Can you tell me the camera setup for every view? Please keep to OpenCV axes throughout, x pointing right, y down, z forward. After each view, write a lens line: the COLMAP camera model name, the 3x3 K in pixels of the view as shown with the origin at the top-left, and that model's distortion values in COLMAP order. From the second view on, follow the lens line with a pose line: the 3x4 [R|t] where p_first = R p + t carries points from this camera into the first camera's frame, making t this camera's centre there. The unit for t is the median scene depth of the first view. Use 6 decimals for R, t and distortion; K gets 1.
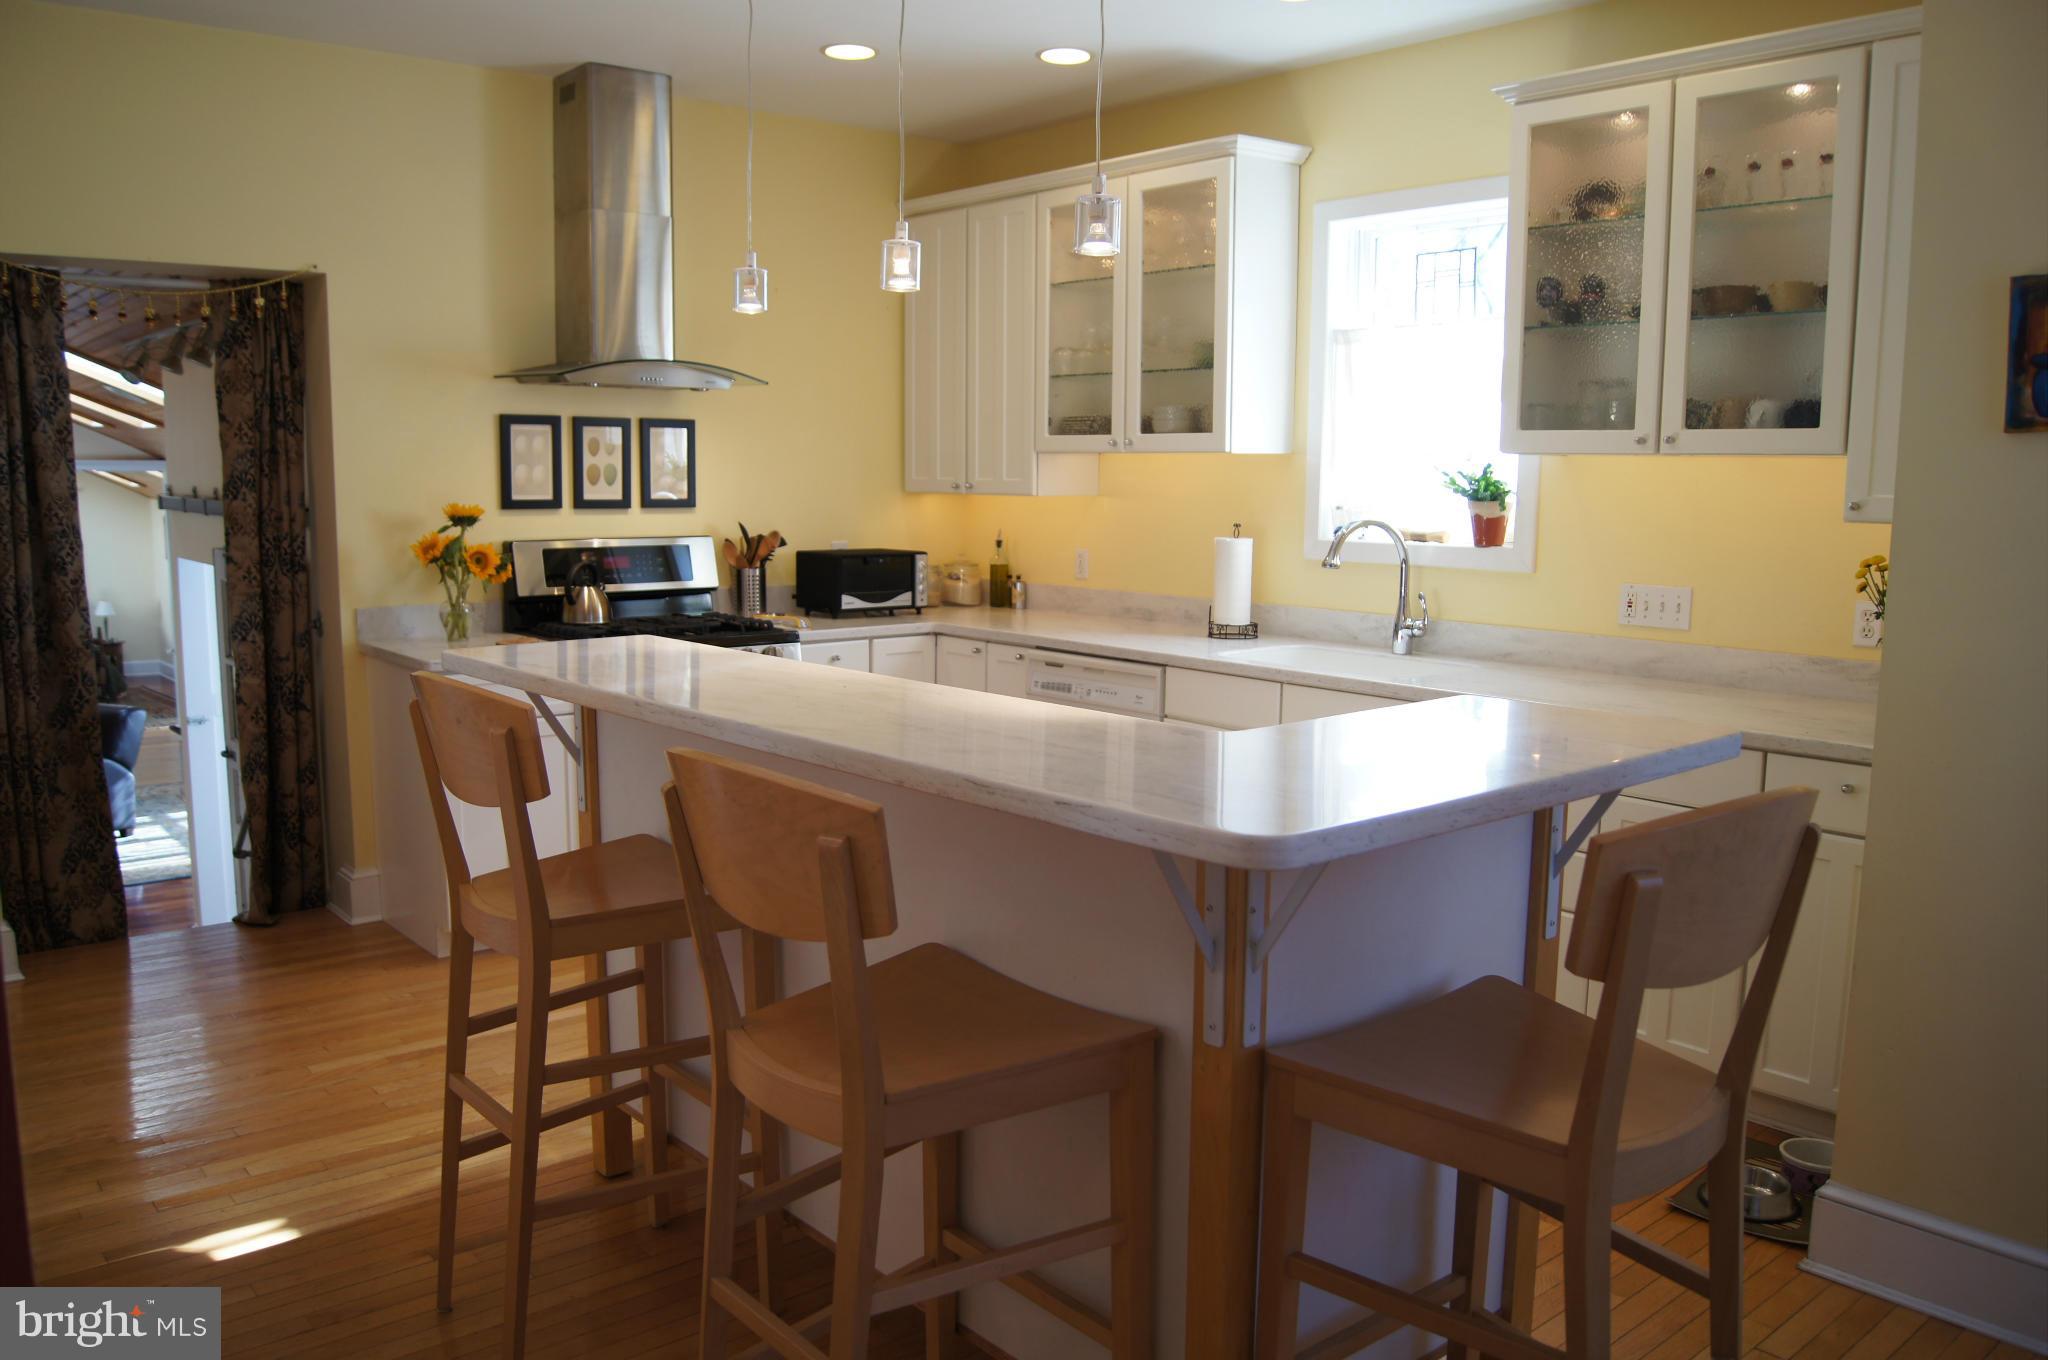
lens RADIAL K [[1576.9, 0, 1009.8], [0, 1576.9, 685.7], [0, 0, 1]] dist [-0.084669, 0.016085]
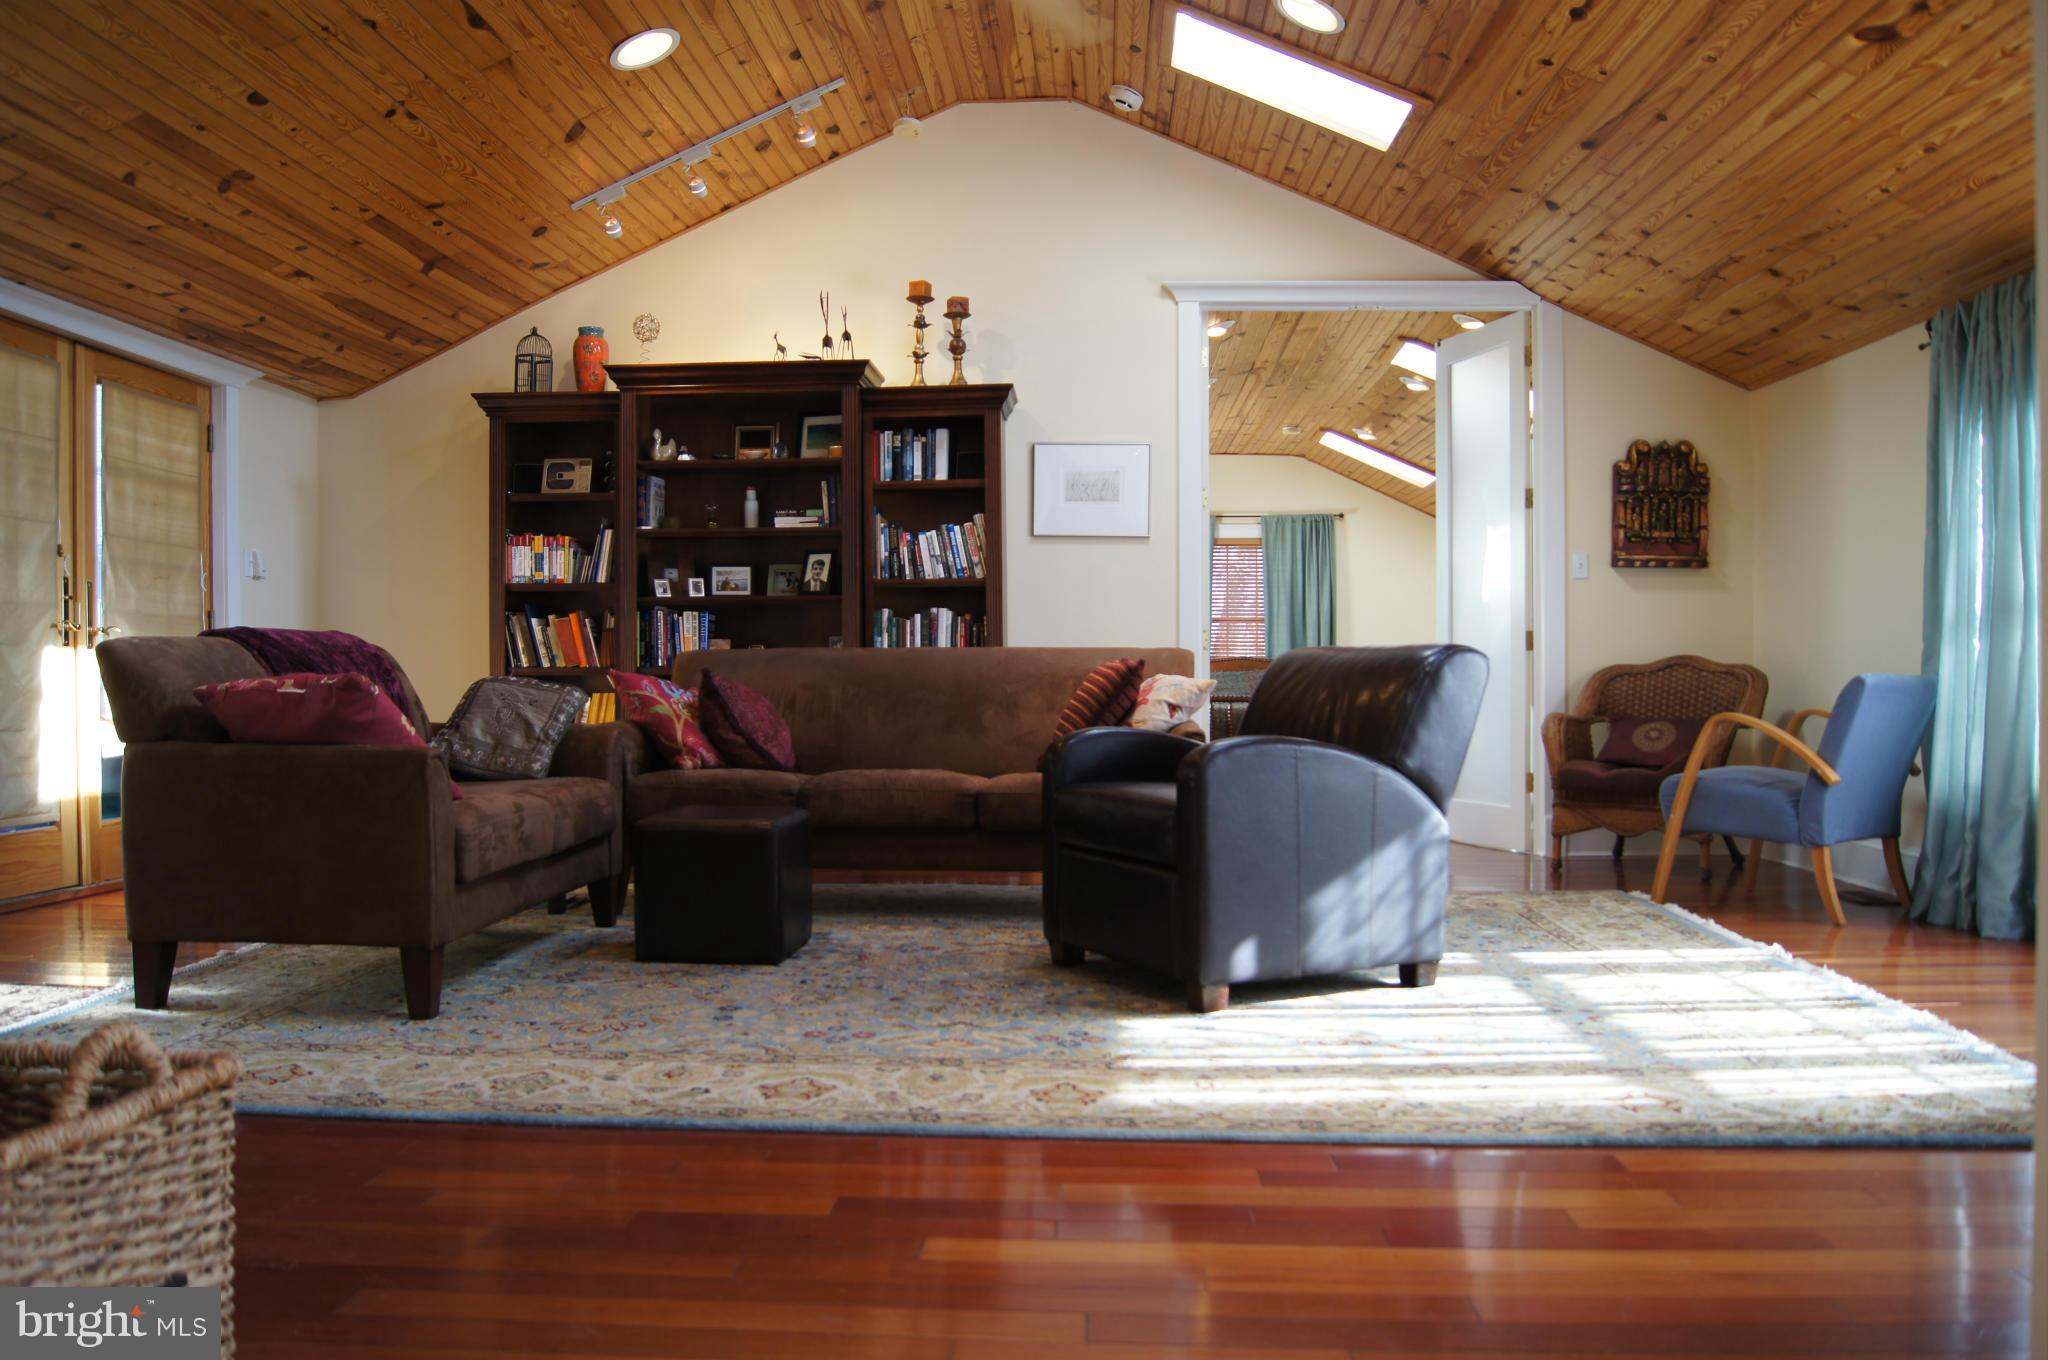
lens RADIAL K [[1576.9, 0, 1009.8], [0, 1576.9, 685.7], [0, 0, 1]] dist [-0.084669, 0.016085]
pose [[0.727183, -0.001032, -0.686443, -0.385498], [-0.094745, 0.990277, -0.101858, 0.074023], [0.679873, 0.139106, 0.720015, 0.647175]]
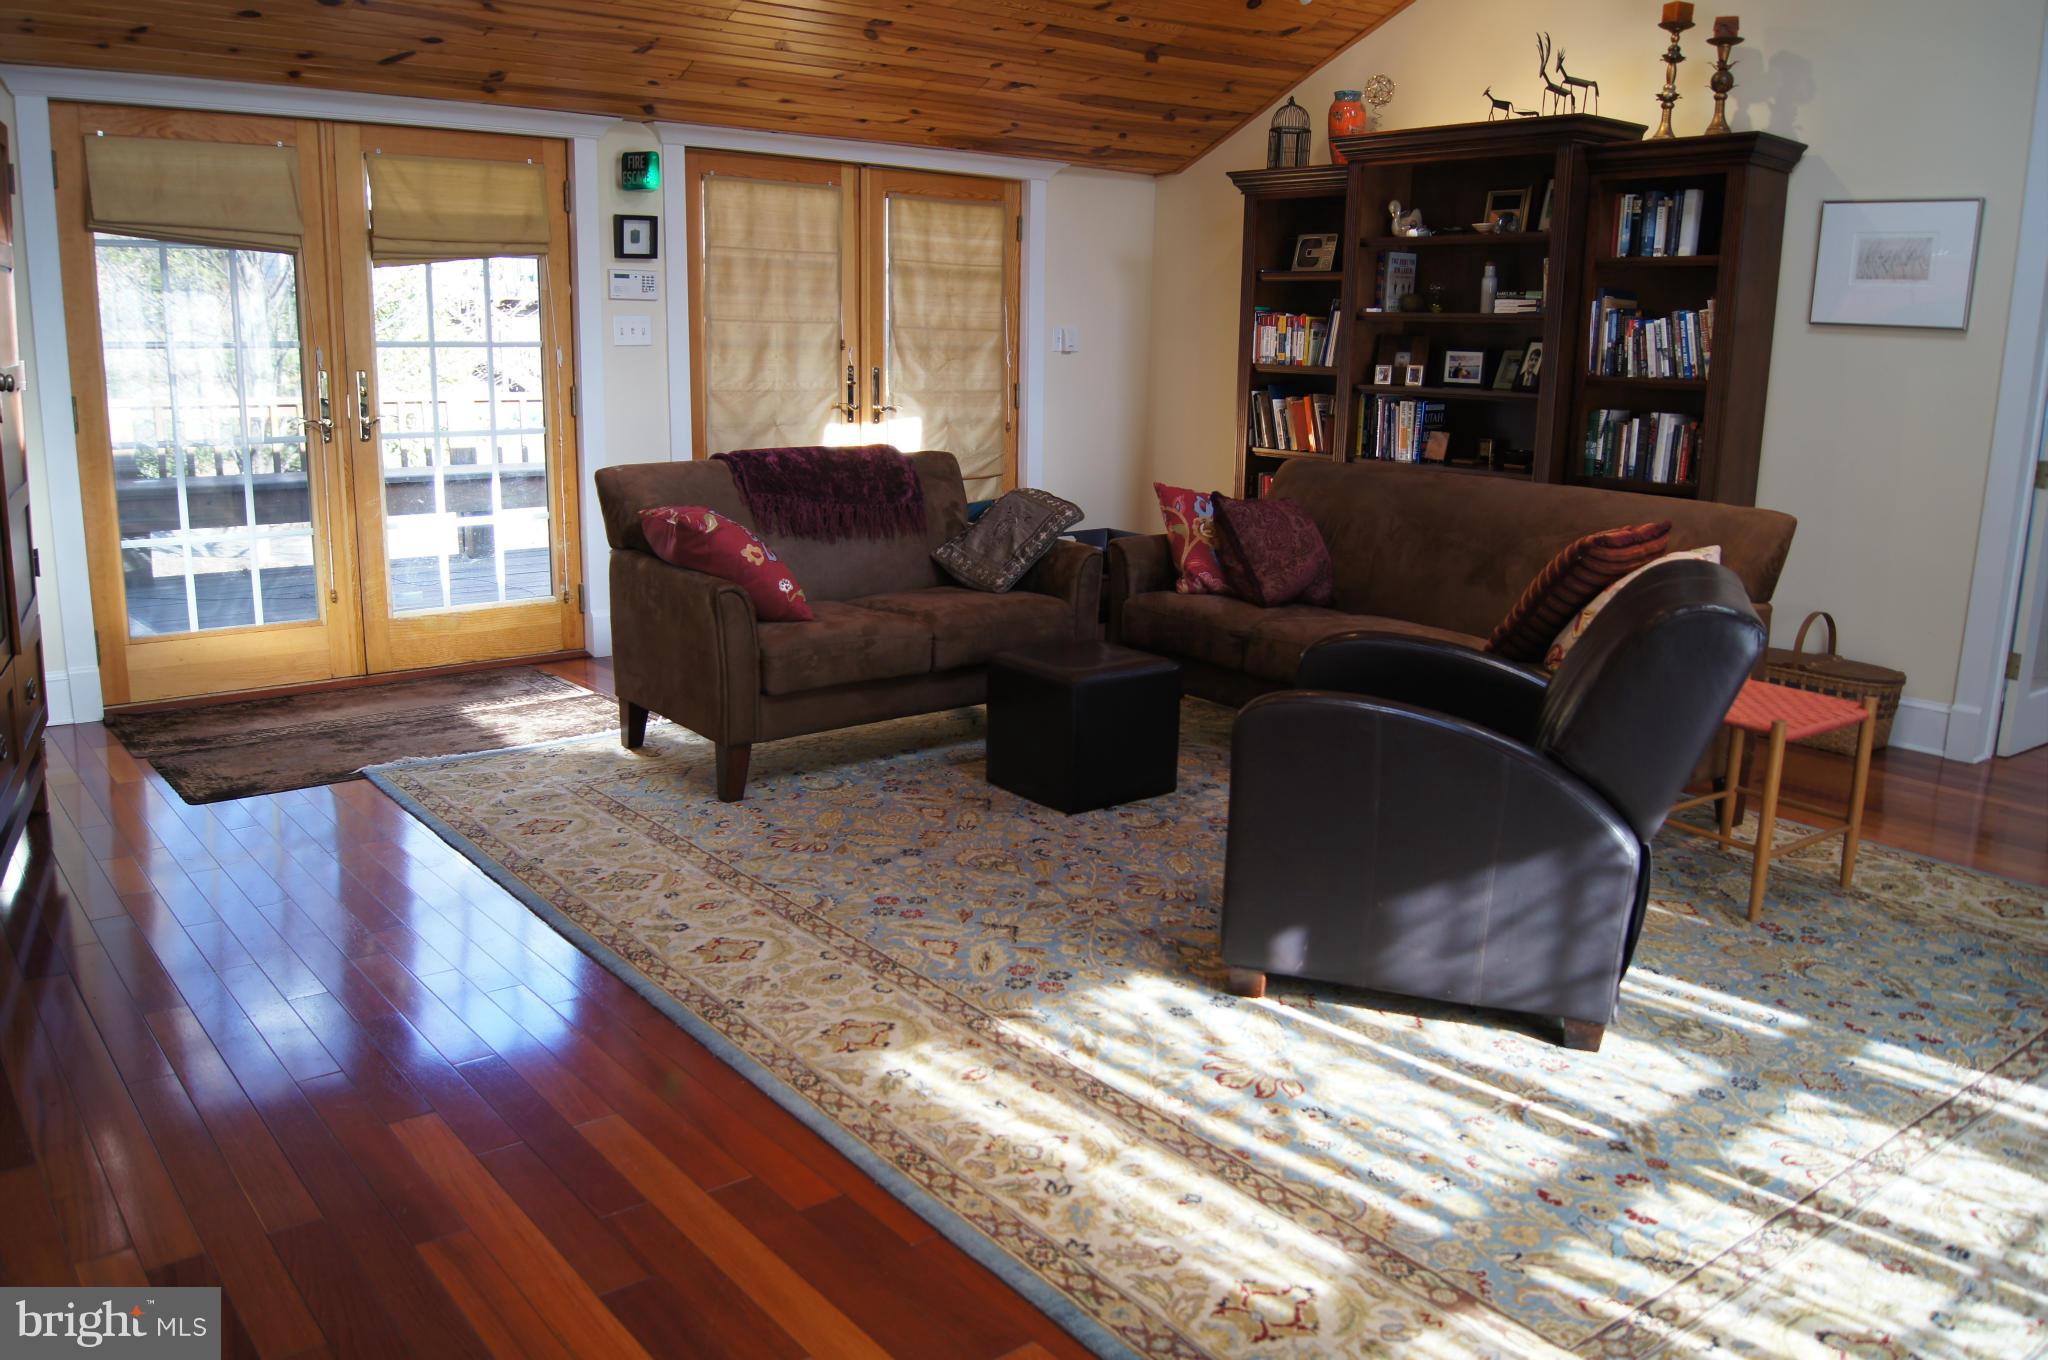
lens RADIAL K [[1576.9, 0, 1009.8], [0, 1576.9, 685.7], [0, 0, 1]] dist [-0.084669, 0.016085]
pose [[-0.018883, 0.214113, -0.976626, -0.307483], [-0.162976, 0.963077, 0.214294, -0.009404], [0.986449, 0.163213, 0.016709, 0.878929]]
